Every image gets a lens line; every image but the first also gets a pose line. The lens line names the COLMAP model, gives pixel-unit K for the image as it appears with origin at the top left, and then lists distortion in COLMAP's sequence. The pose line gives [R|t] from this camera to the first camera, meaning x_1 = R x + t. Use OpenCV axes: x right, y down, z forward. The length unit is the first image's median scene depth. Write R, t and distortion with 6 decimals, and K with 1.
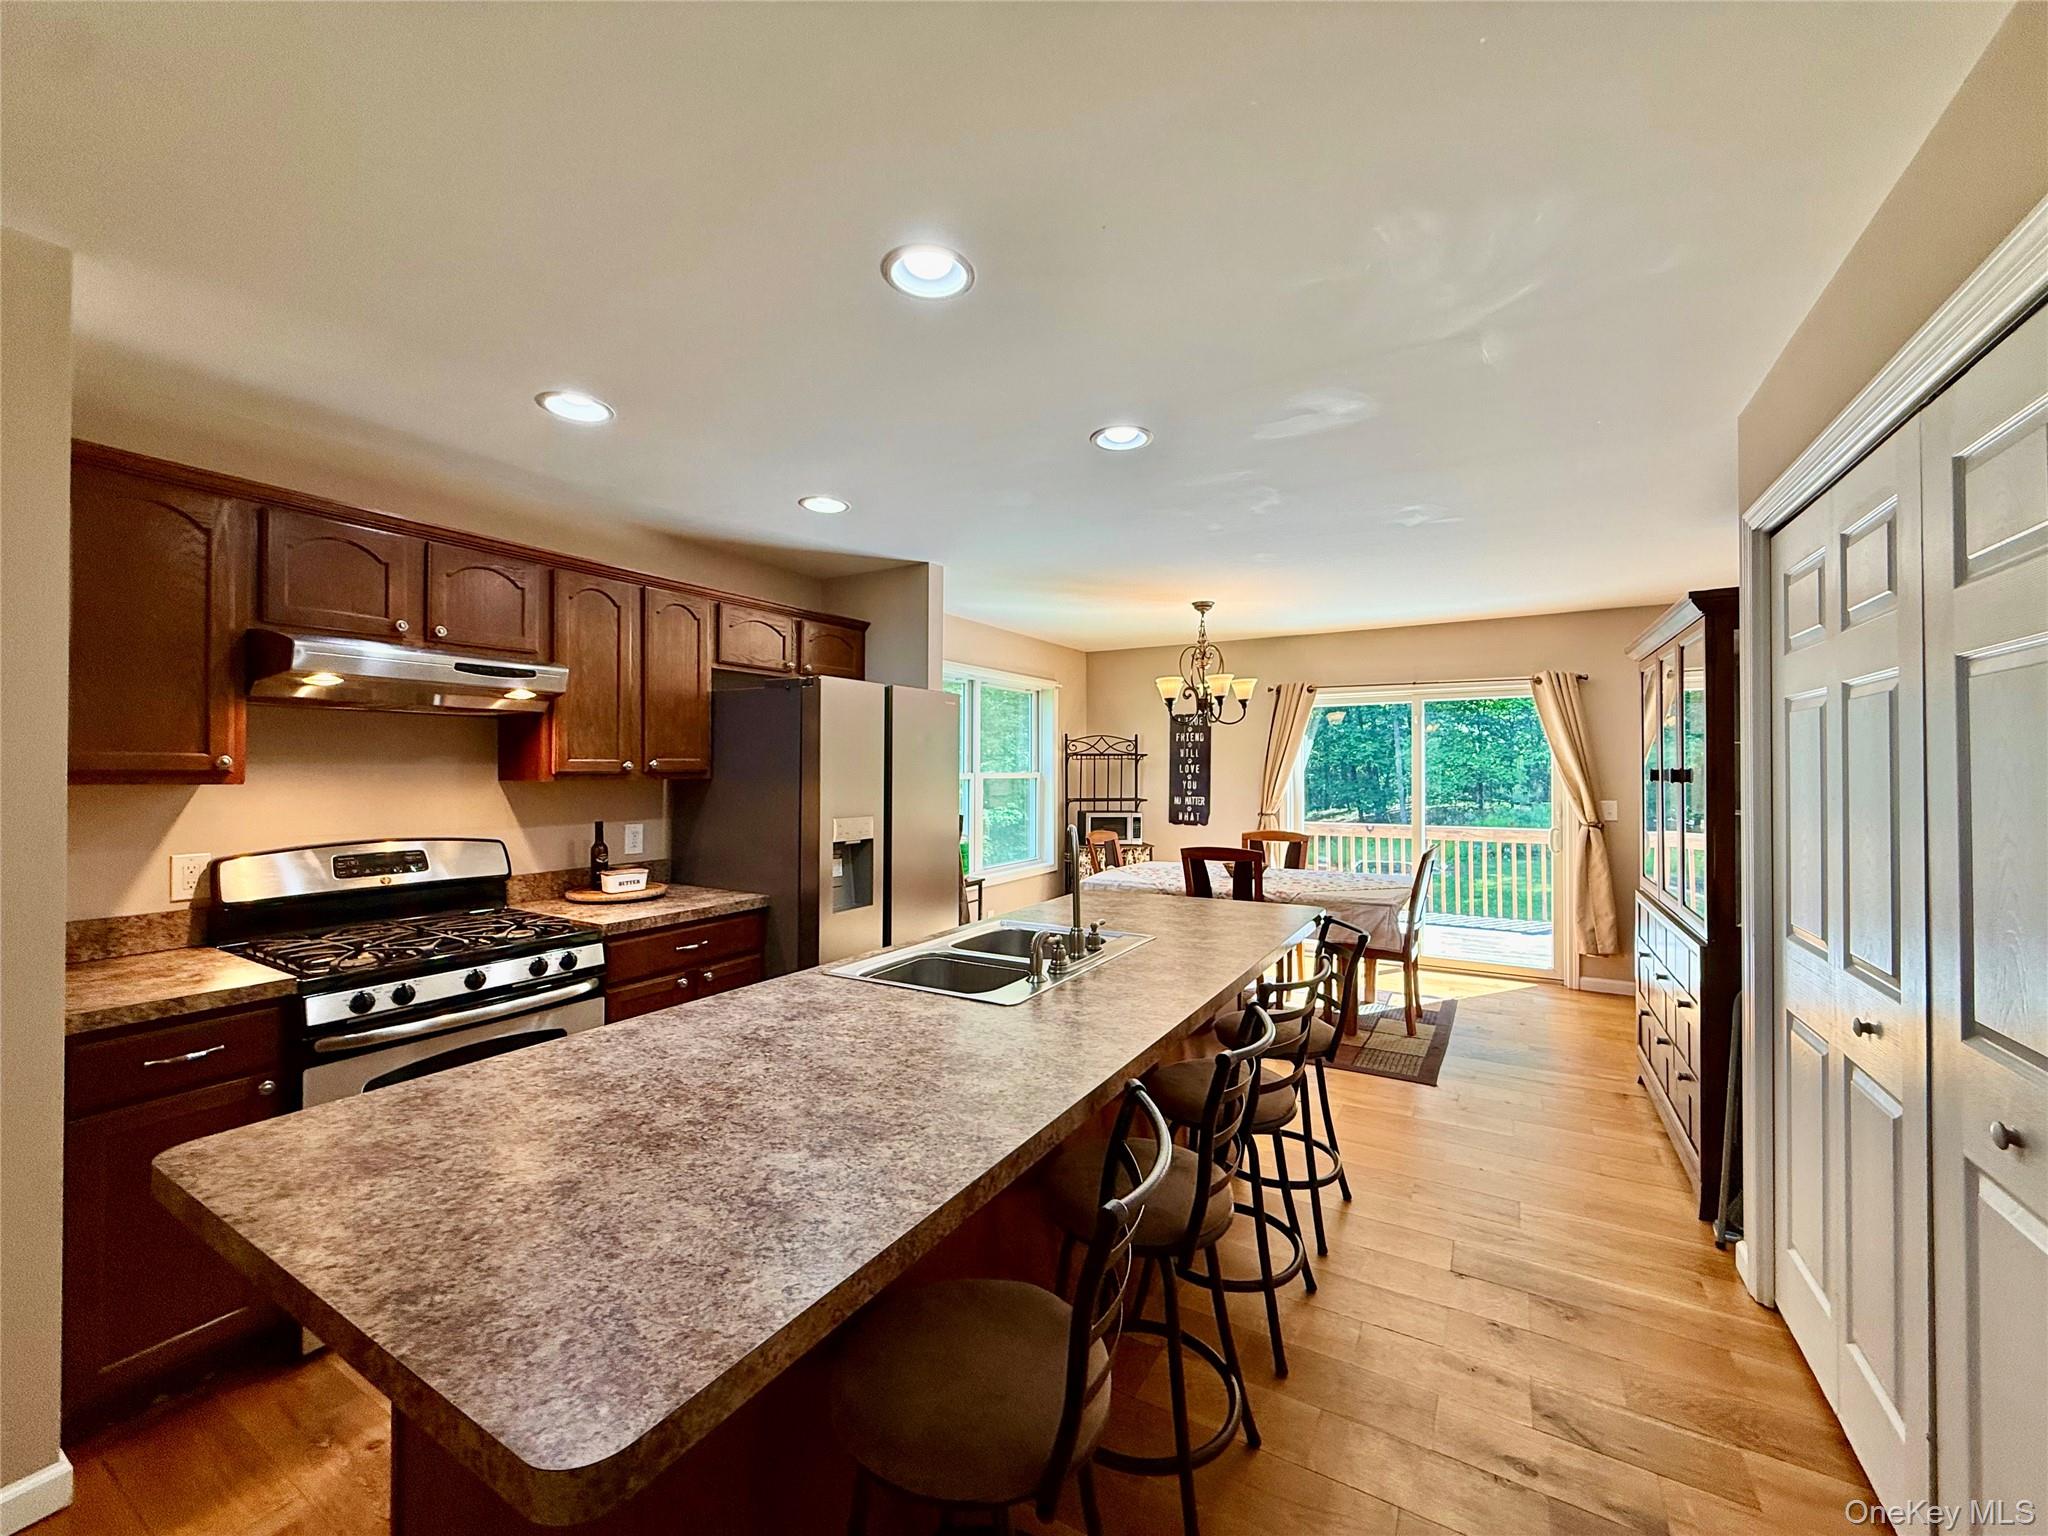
lens RADIAL K [[813.5, 0, 1022.3], [0, 813.5, 764.2], [0, 0, 1]] dist [-0.000393, 0.000575]
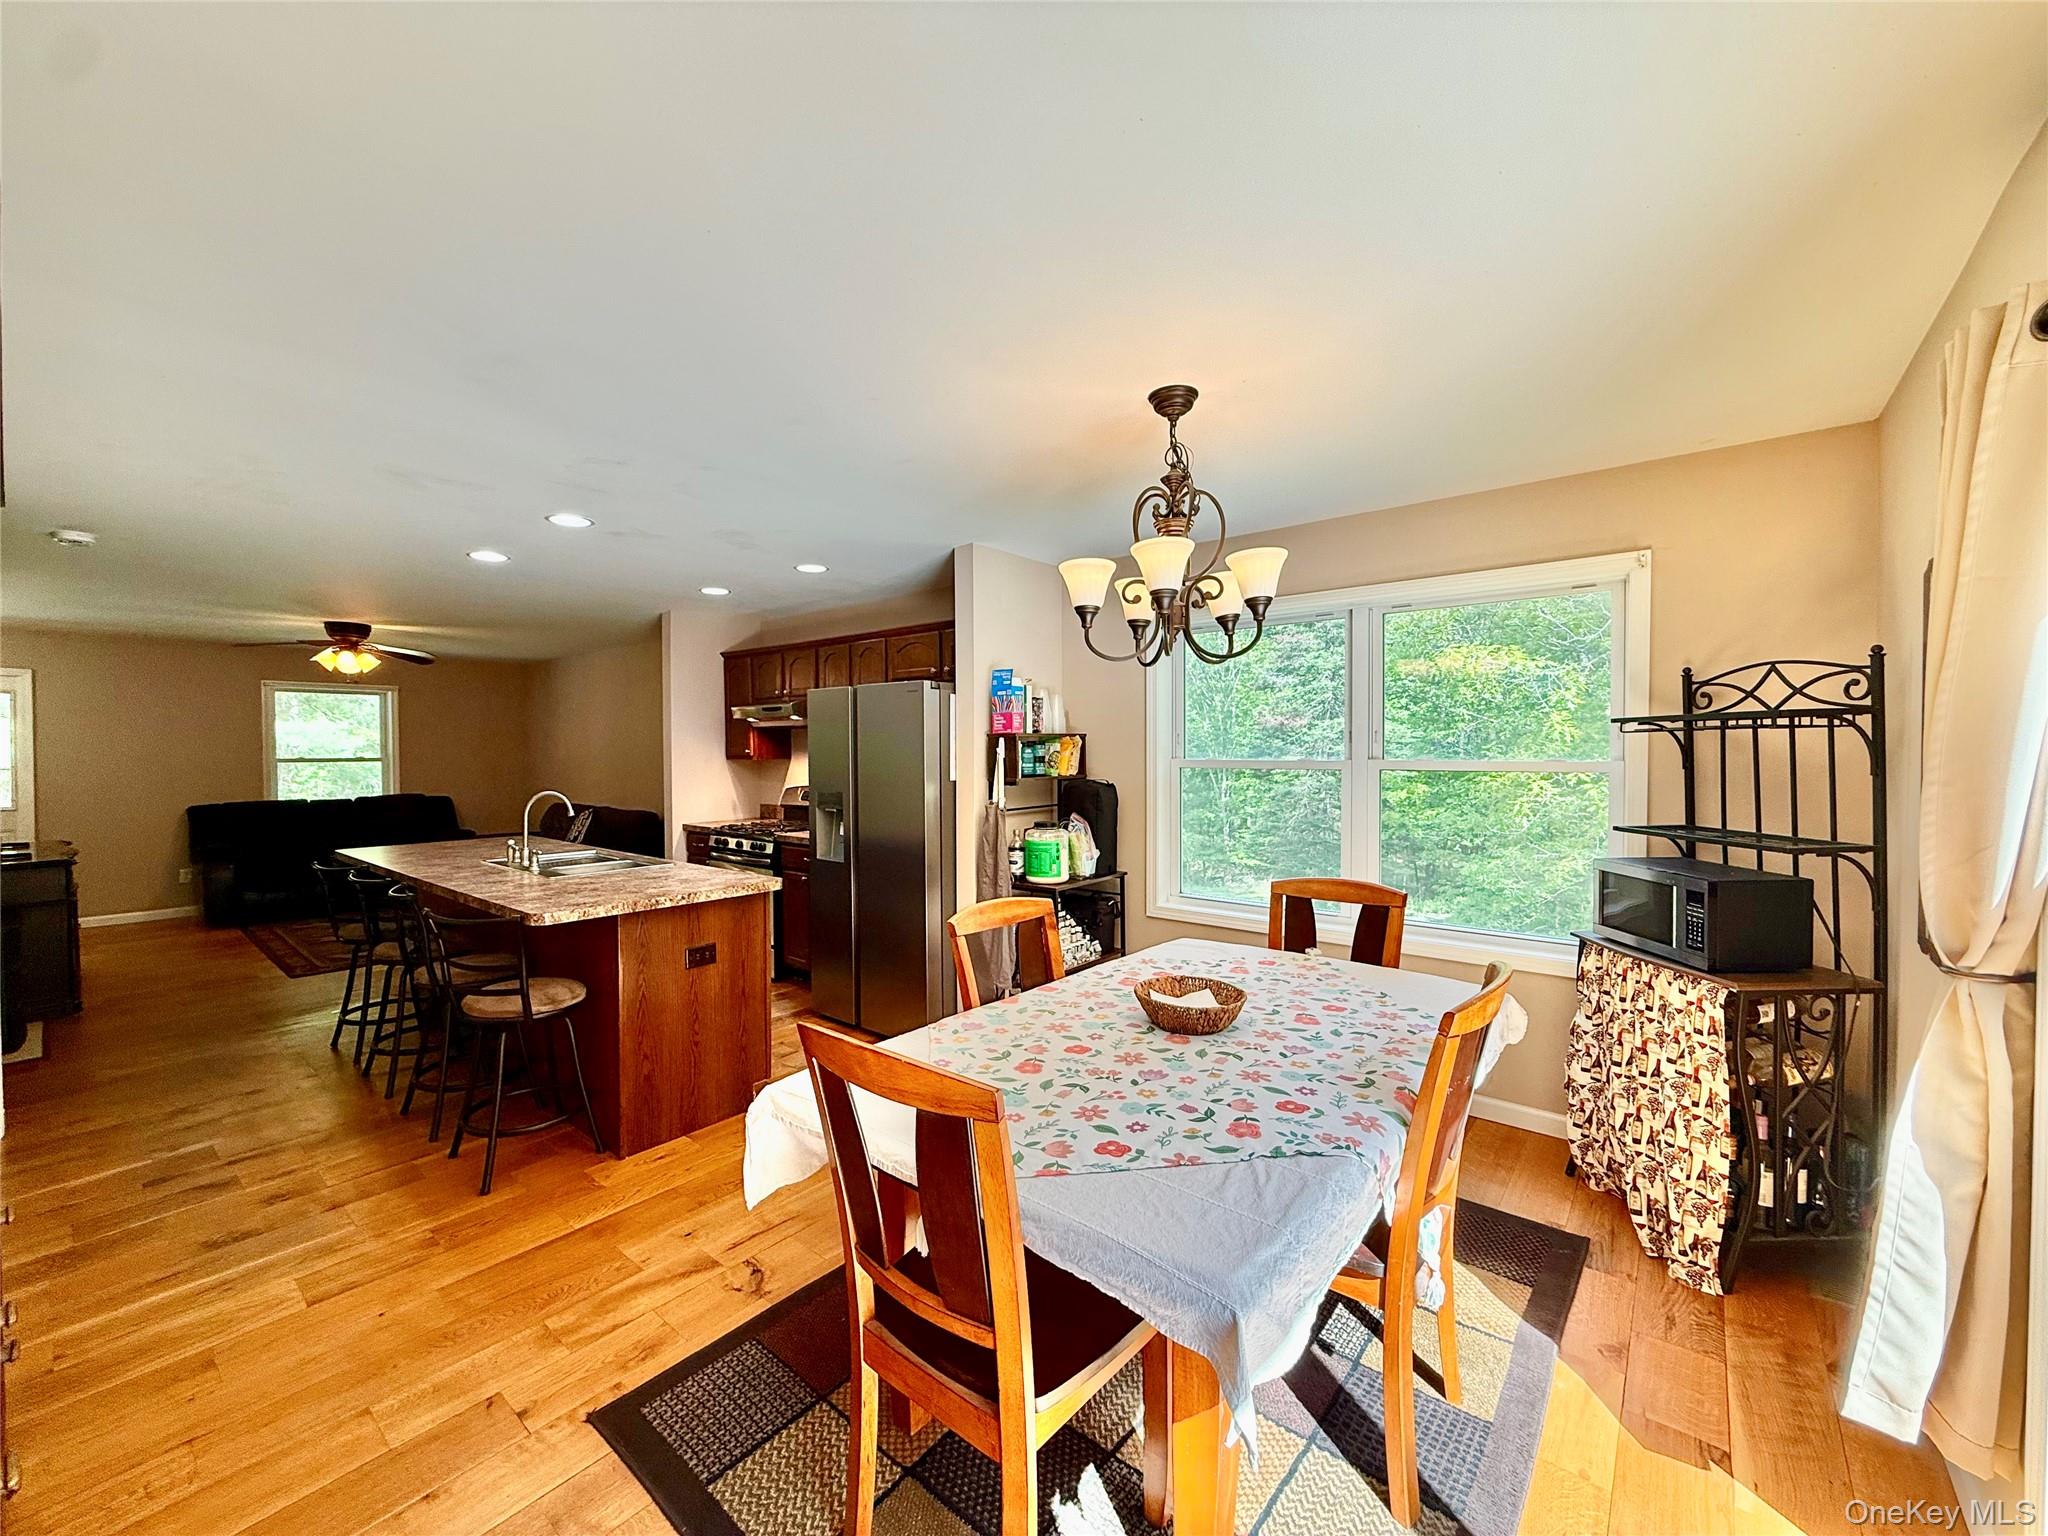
lens RADIAL K [[813.5, 0, 1019.0], [0, 813.5, 761.4], [0, 0, 1]] dist [-0.000393, 0.000575]
pose [[-0.155489, 0.018000, -0.987674, 0.596877], [0.013421, 0.999780, 0.016107, -0.001612], [0.987746, -0.010751, -0.155697, 0.843951]]
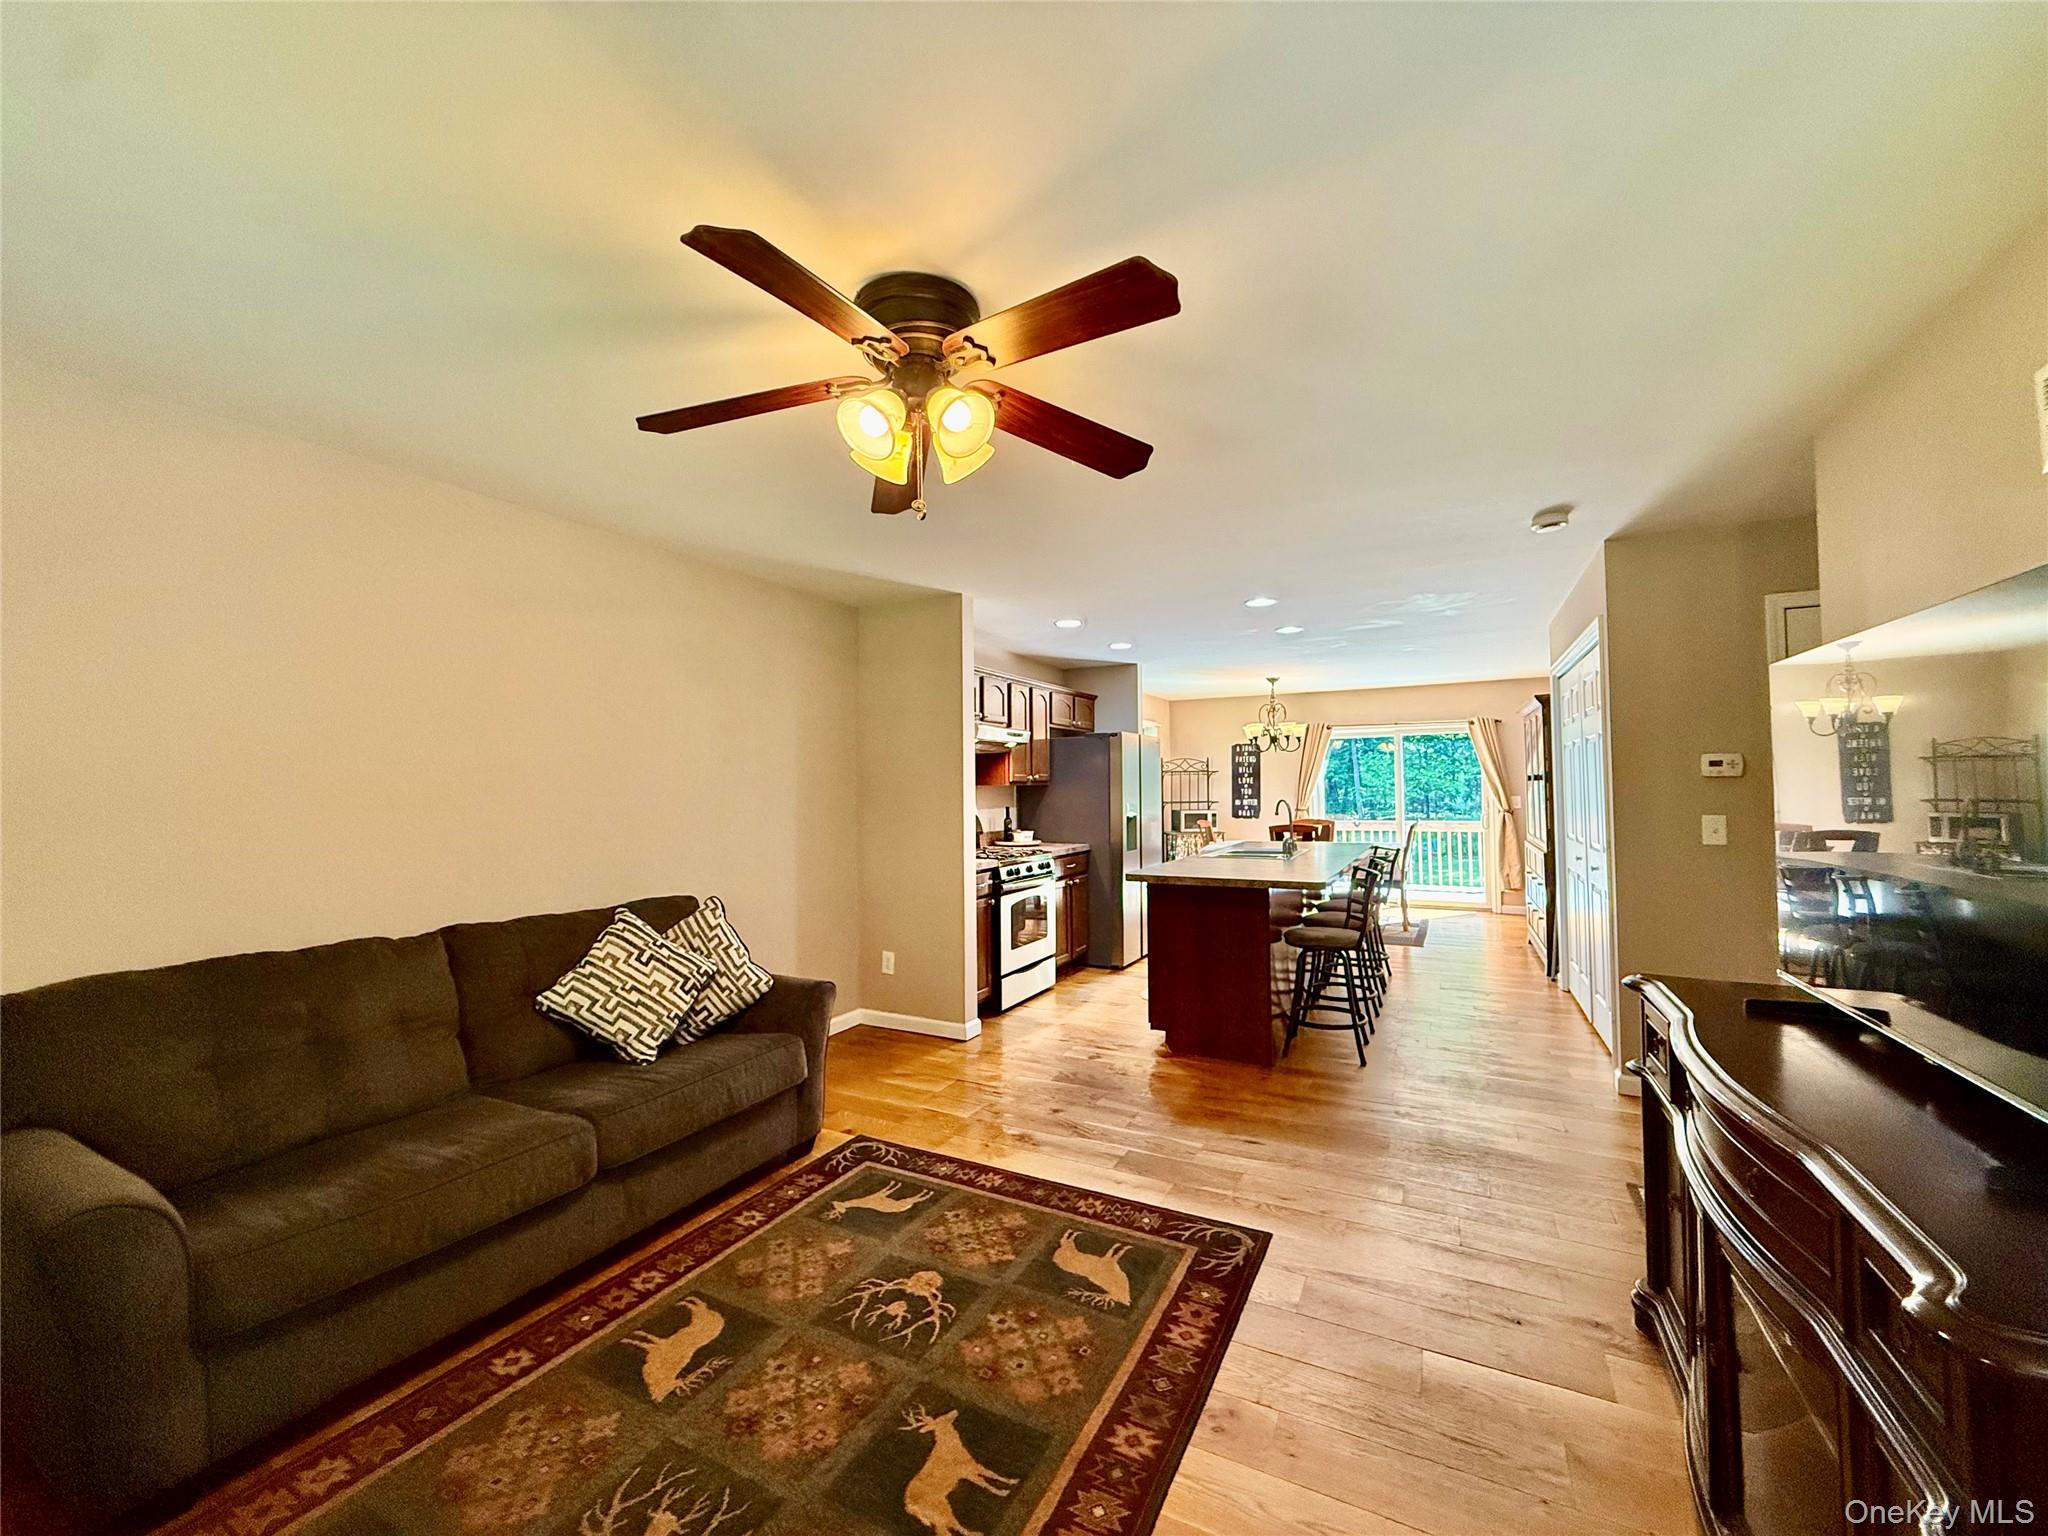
lens RADIAL K [[813.5, 0, 1022.7], [0, 813.5, 756.6], [0, 0, 1]] dist [-0.000393, 0.000575]
pose [[0.998420, -0.008113, 0.055601, -0.321108], [0.009977, 0.999395, -0.033330, 0.008393], [-0.055297, 0.033832, 0.997897, -0.518517]]
